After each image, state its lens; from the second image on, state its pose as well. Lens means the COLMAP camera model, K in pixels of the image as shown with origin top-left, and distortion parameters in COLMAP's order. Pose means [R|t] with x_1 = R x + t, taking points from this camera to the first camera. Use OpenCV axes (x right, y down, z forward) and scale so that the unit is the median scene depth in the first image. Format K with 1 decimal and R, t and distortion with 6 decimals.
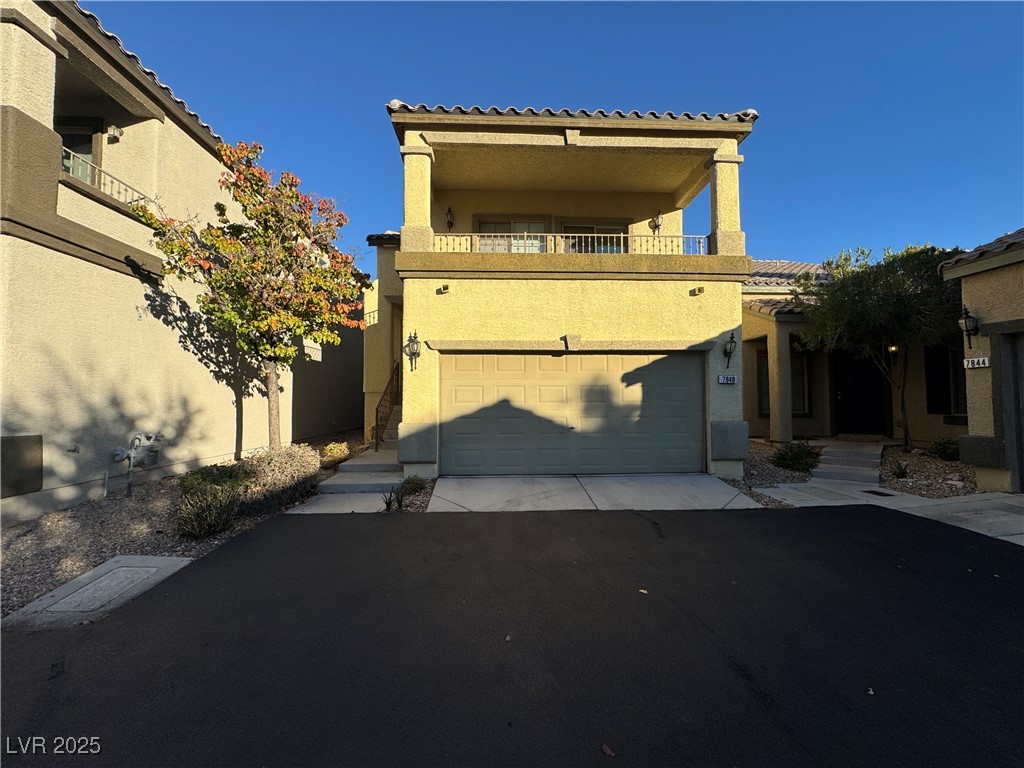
lens RADIAL K [[409.2, 0, 512.2], [0, 409.2, 384.9], [0, 0, 1]] dist [-0.001328, 0.000041]
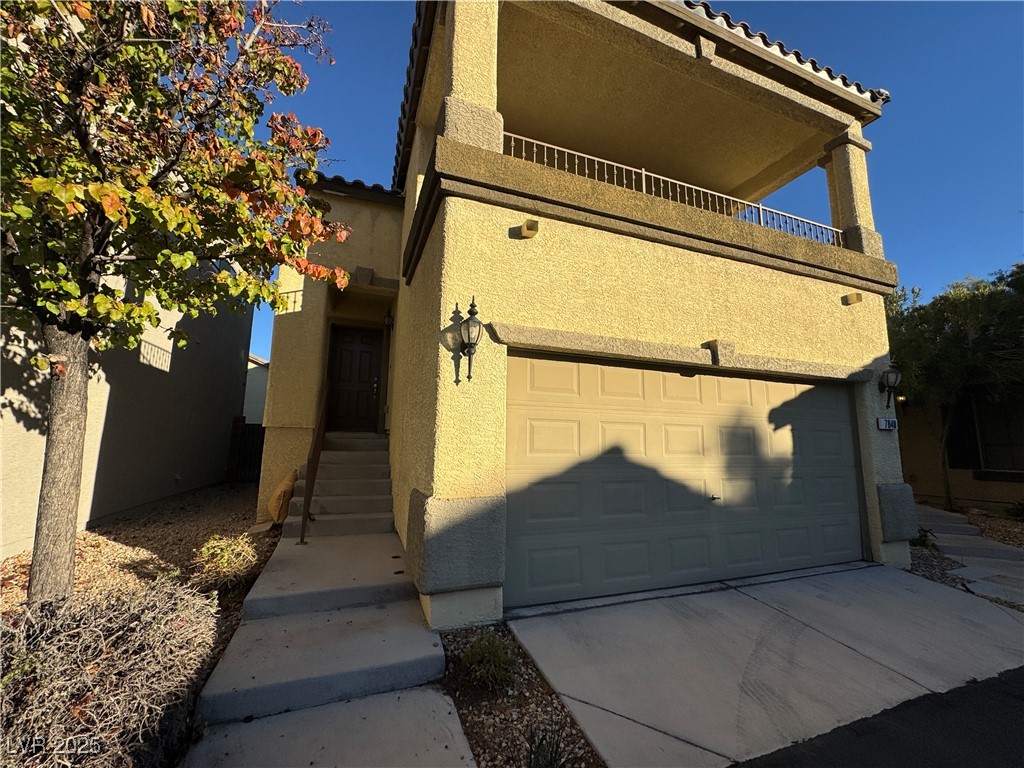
lens RADIAL K [[409.2, 0, 513.5], [0, 409.2, 384.3], [0, 0, 1]] dist [-0.001328, 0.000041]
pose [[0.948267, 0.063126, 0.311135, -0.319992], [-0.030186, 0.993520, -0.109573, 0.015940], [-0.316036, 0.094512, 0.944028, 0.522586]]
